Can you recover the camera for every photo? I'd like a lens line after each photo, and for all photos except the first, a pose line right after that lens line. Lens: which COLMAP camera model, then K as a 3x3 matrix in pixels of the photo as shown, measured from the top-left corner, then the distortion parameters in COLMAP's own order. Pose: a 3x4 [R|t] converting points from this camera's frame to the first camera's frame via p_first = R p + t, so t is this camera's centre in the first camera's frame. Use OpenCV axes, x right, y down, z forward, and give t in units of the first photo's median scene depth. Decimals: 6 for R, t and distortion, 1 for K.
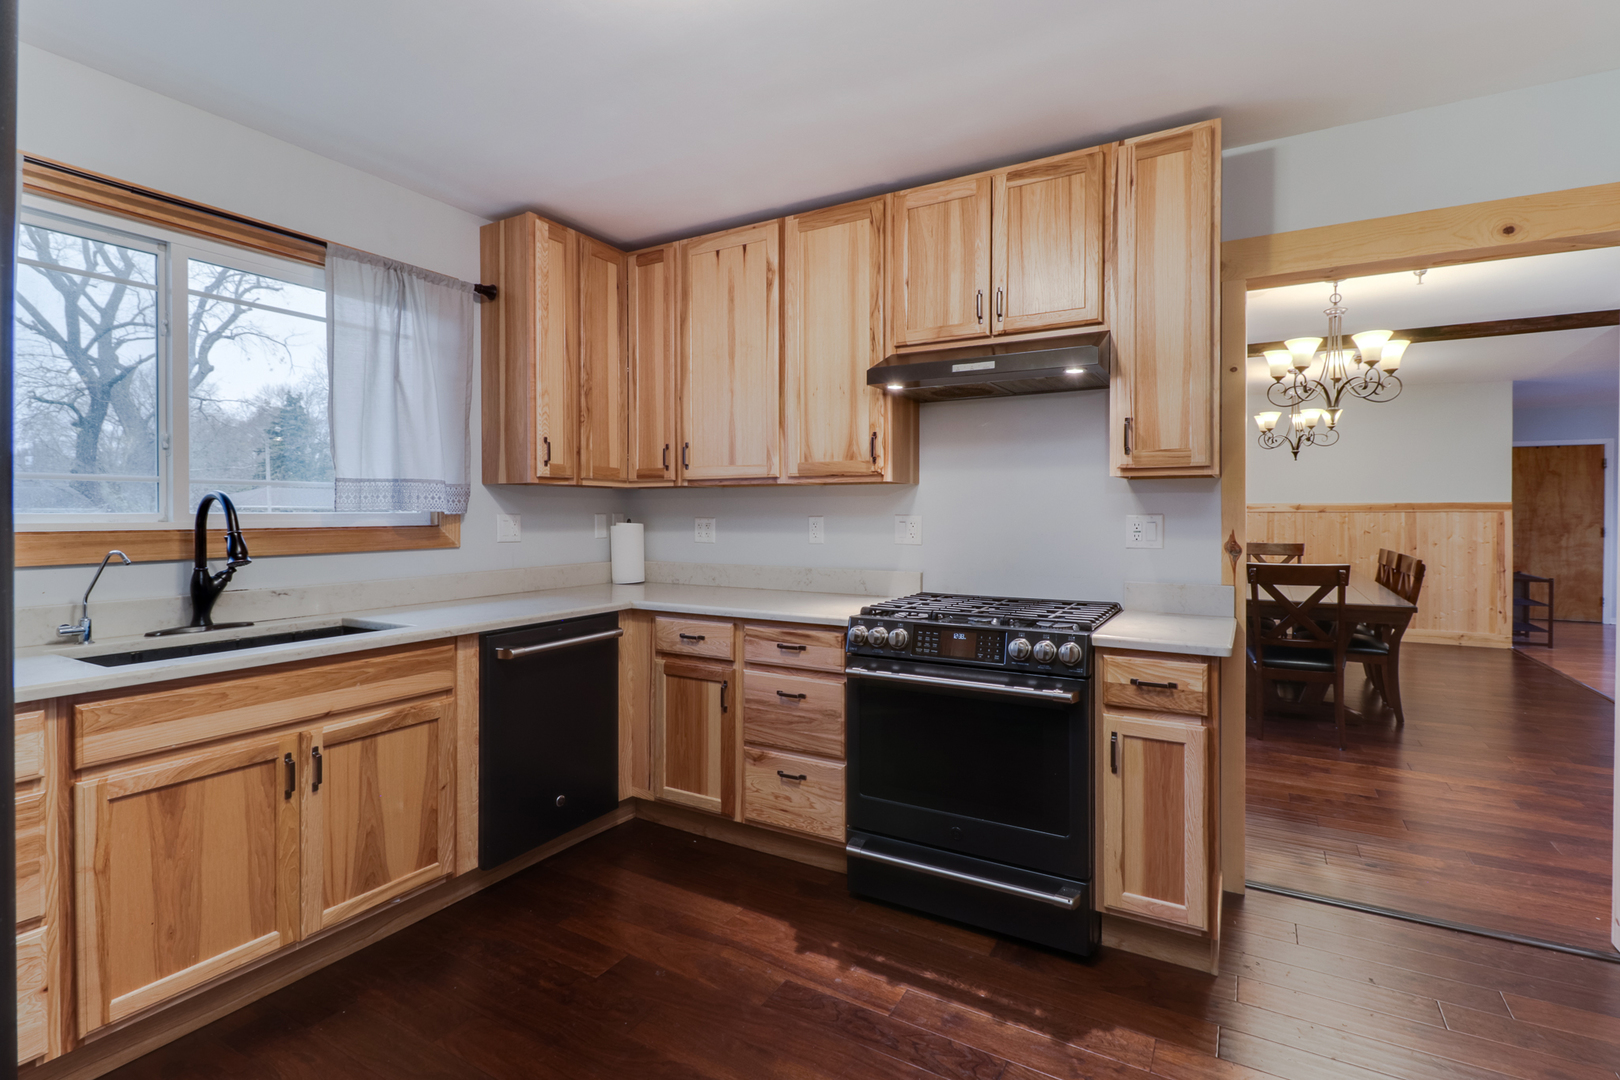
lens RADIAL K [[754.2, 0, 812.9], [0, 754.2, 524.6], [0, 0, 1]] dist [0.018612, -0.013881]
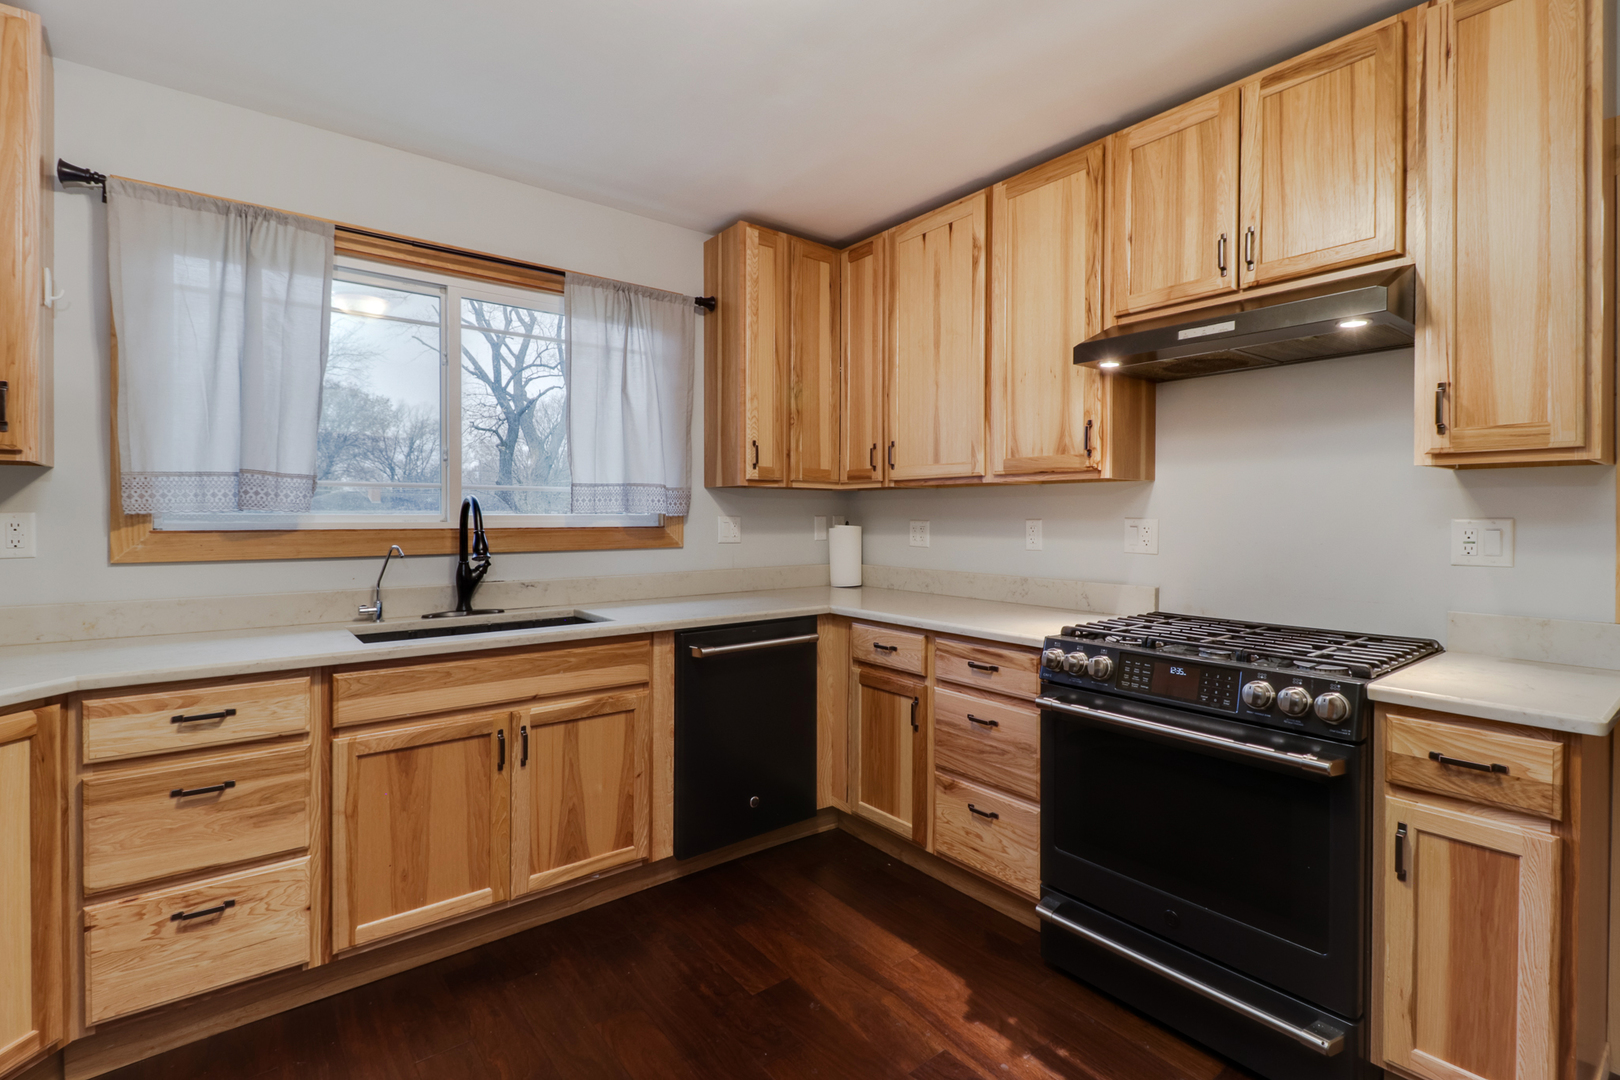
lens RADIAL K [[754.2, 0, 812.9], [0, 754.2, 524.6], [0, 0, 1]] dist [0.018612, -0.013881]
pose [[0.930218, 0.006287, -0.366954, 0.119608], [-0.007317, 0.999972, -0.001416, -0.001892], [0.366935, 0.004002, 0.930238, 0.109455]]
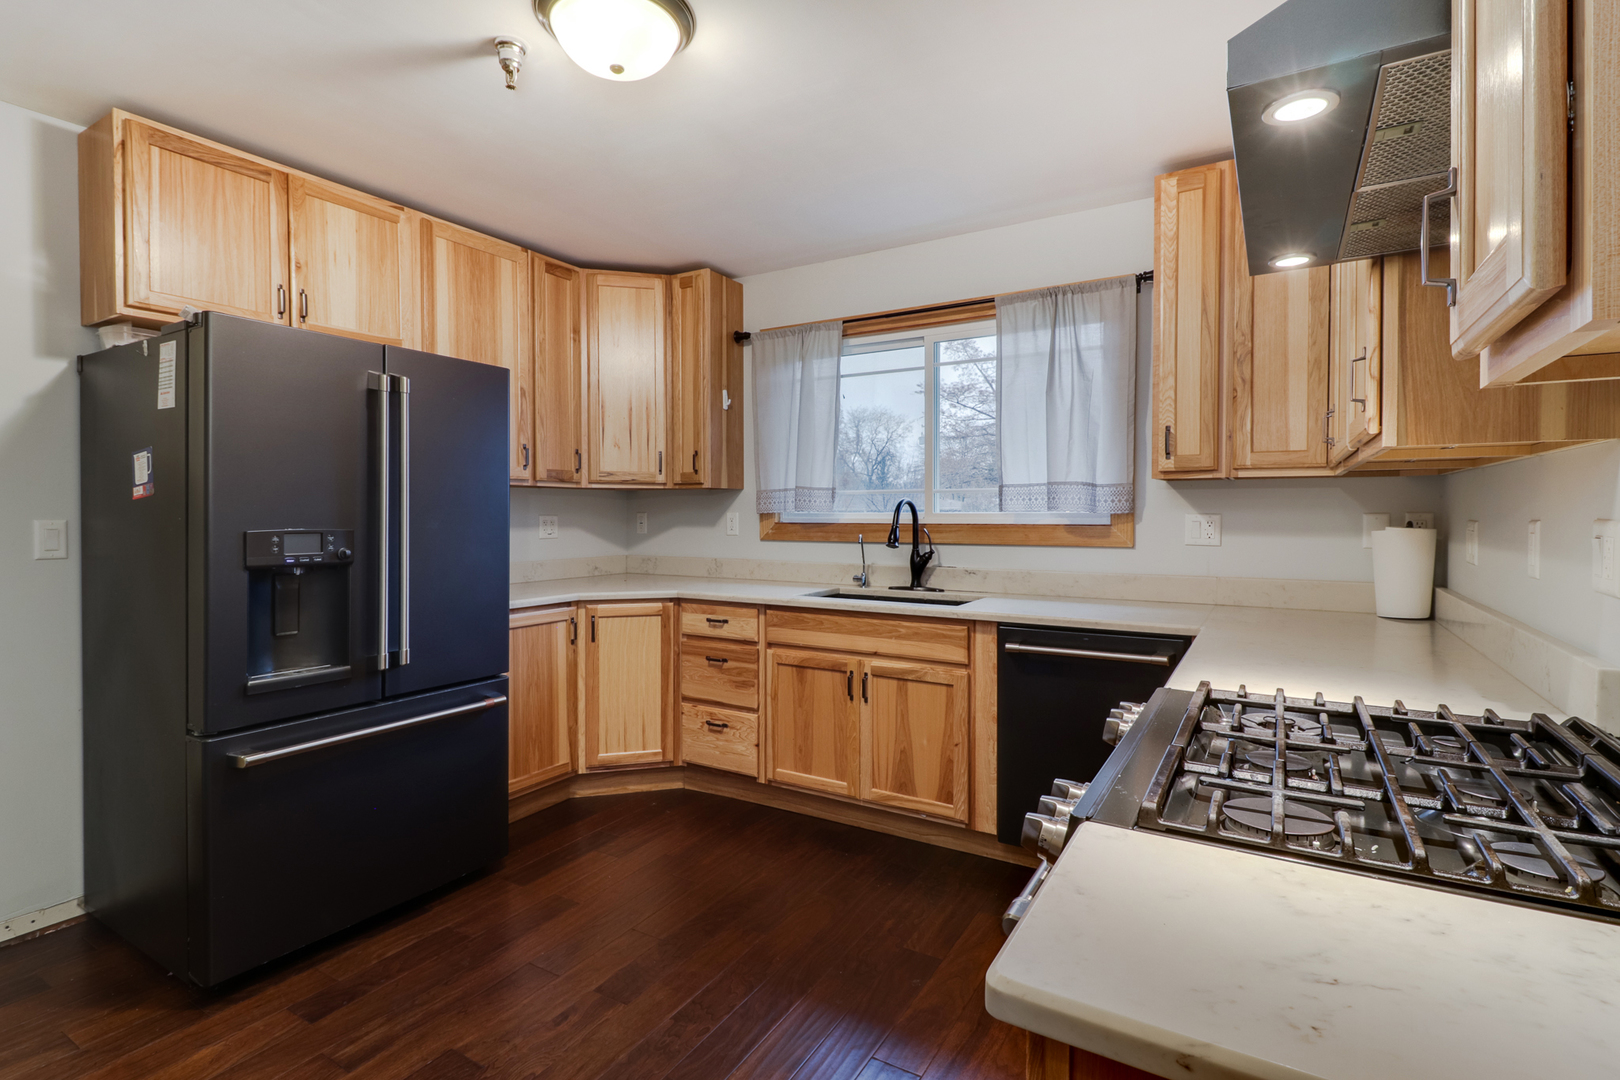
lens RADIAL K [[733.2, 0, 779.3], [0, 733.2, 532.1], [0, 0, 1]] dist [0.013508, -0.013140]
pose [[-0.011235, 0.026302, -0.999591, 0.646253], [-0.015055, 0.999536, 0.026470, -0.011068], [0.999824, 0.015347, -0.010834, 0.724021]]
